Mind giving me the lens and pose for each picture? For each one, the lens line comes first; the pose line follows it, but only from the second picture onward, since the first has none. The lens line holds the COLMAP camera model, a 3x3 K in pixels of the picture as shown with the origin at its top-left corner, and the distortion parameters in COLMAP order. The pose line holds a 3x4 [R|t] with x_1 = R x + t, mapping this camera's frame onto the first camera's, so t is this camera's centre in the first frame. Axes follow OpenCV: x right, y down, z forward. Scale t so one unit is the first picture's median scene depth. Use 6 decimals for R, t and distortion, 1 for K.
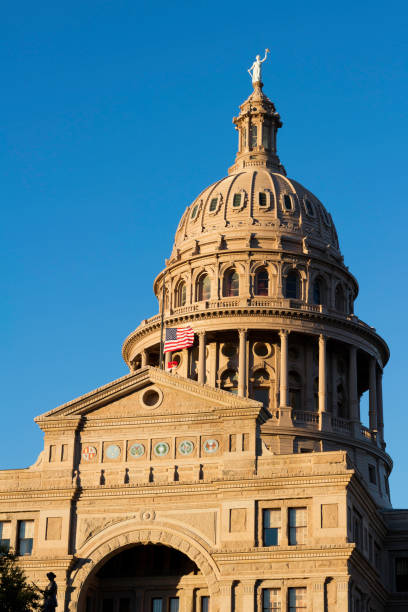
lens RADIAL K [[1502.7, 0, 204.0], [0, 1502.7, 306.0], [0, 0, 1]] dist [-0.097643, 0.047493]
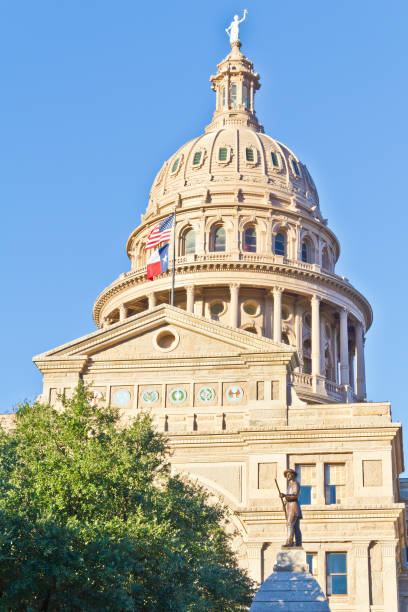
lens RADIAL K [[1347.4, 0, 191.1], [0, 1347.4, 306.2], [0, 0, 1]] dist [0.037807, -0.491061]
pose [[0.993179, 0.046516, 0.106915, -0.089692], [-0.044296, 0.998753, -0.023048, 0.049099], [-0.107854, 0.018155, 0.994001, 0.158898]]
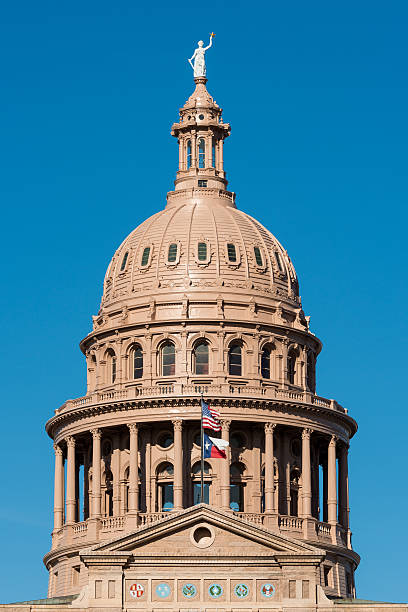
lens RADIAL K [[3461.5, 0, 204.0], [0, 3461.5, 306.0], [0, 0, 1]] dist [0.041604, 1.147017]
pose [[0.957100, 0.041690, 0.286745, -0.567093], [-0.084325, 0.986838, 0.137984, -0.327596], [-0.277218, -0.156244, 0.948018, -0.912817]]
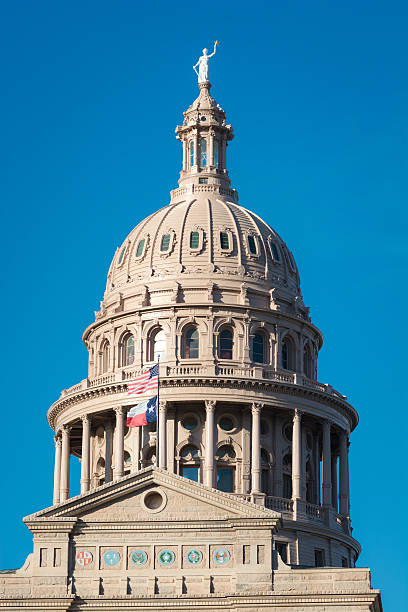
lens RADIAL K [[2443.7, 0, 204.0], [0, 2443.7, 306.0], [0, 0, 1]] dist [-0.162929, 0.893464]
pose [[0.983888, 0.038319, 0.174631, -0.225271], [-0.050284, 0.996643, 0.064615, -0.129829], [-0.171568, -0.072355, 0.982512, -0.389955]]
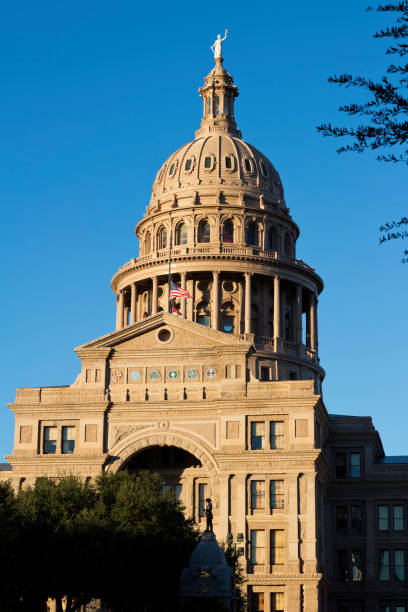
lens RADIAL K [[1502.7, 0, 204.0], [0, 1502.7, 306.0], [0, 0, 1]] dist [-0.097643, 0.047493]
pose [[0.993878, 0.018264, 0.108967, -0.120693], [-0.029555, 0.994250, 0.102921, -0.084544], [-0.106461, -0.105511, 0.988703, -0.257248]]
